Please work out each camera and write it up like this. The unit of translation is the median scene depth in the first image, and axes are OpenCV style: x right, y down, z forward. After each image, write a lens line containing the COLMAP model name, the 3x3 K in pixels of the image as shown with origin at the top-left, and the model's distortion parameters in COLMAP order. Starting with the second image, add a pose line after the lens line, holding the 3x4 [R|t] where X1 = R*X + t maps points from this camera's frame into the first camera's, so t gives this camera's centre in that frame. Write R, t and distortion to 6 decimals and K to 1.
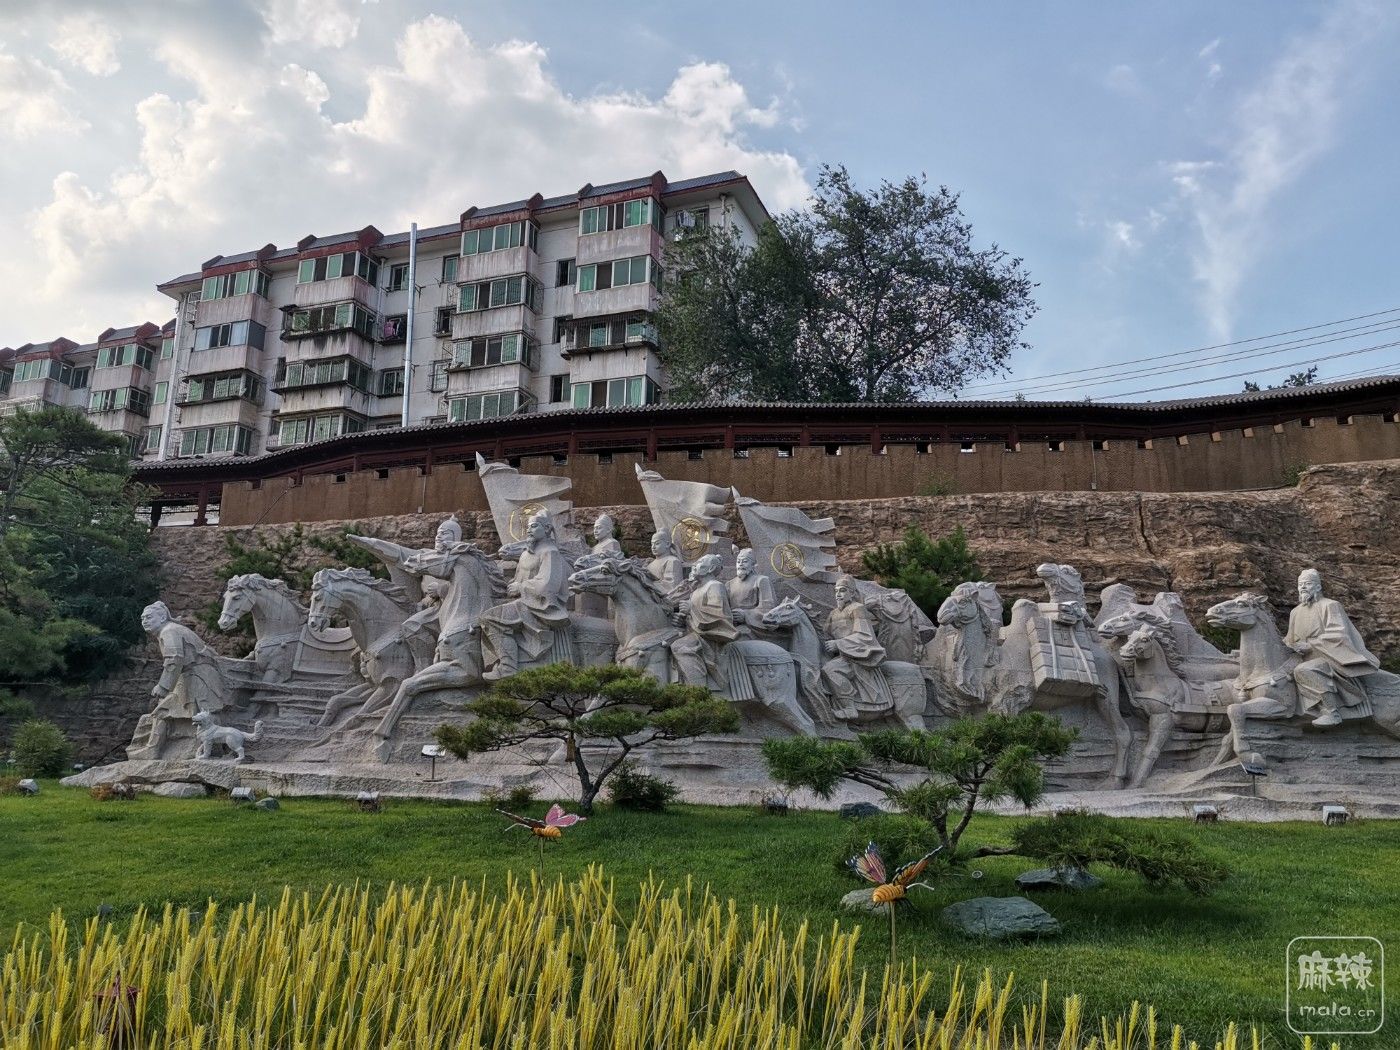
lens RADIAL K [[1000.3, 0, 700.0], [0, 1000.3, 525.0], [0, 0, 1]] dist [0.063017, -0.003576]
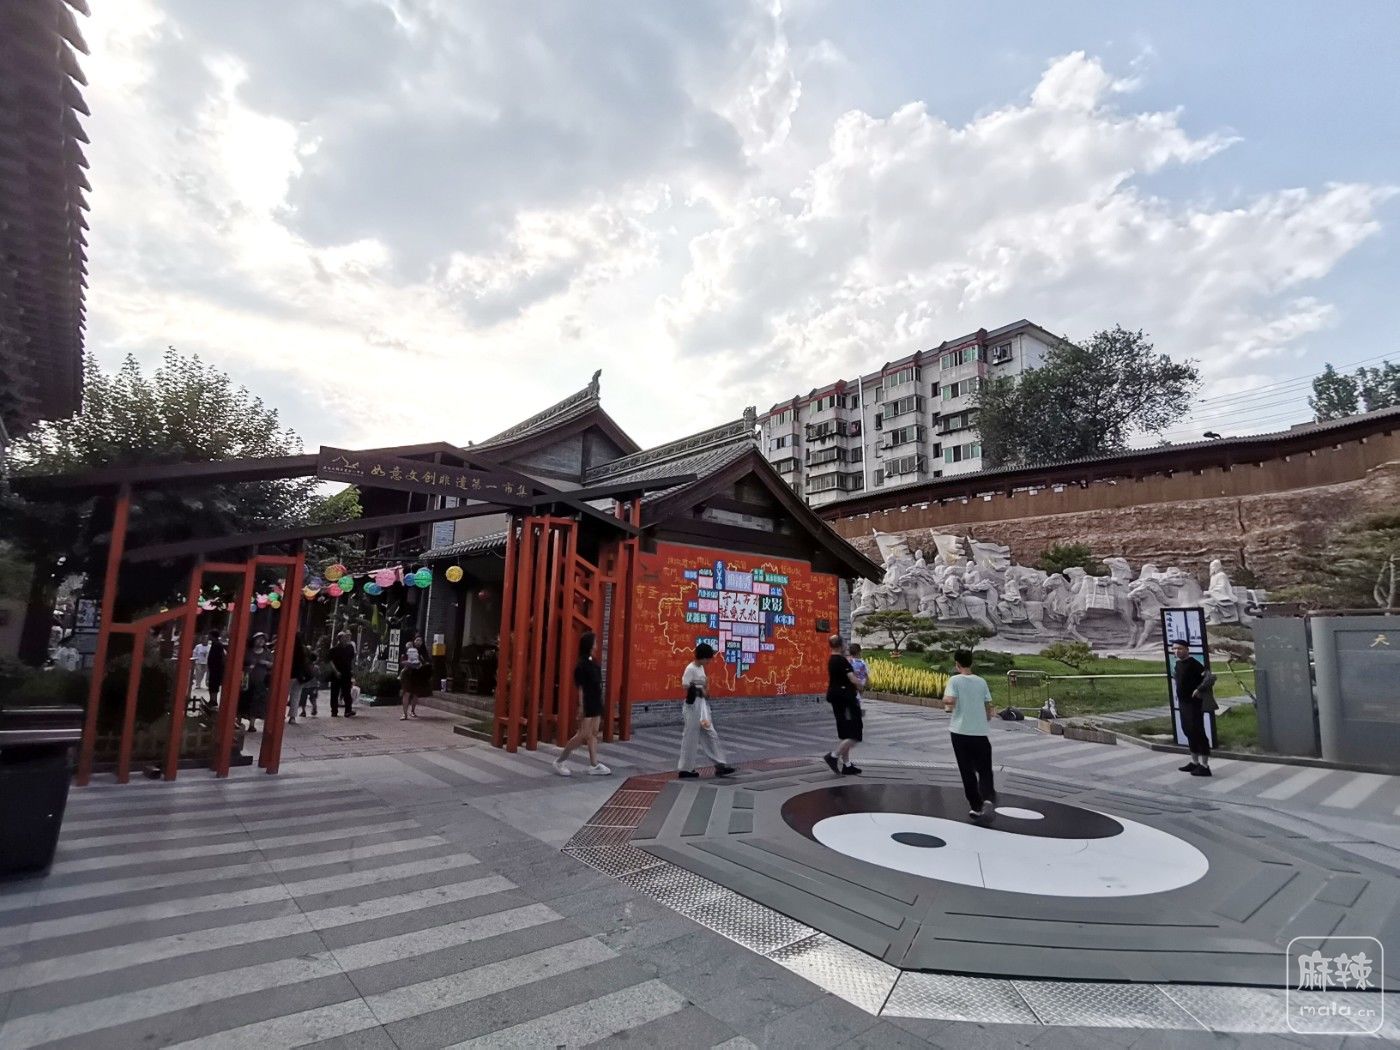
lens RADIAL K [[683.3, 0, 700.0], [0, 683.3, 525.0], [0, 0, 1]] dist [0.002001, -0.000132]
pose [[0.837458, -0.080760, -0.540502, 0.178909], [0.116217, 0.992717, 0.031739, -0.087883], [0.534002, -0.089395, 0.840744, -0.379384]]
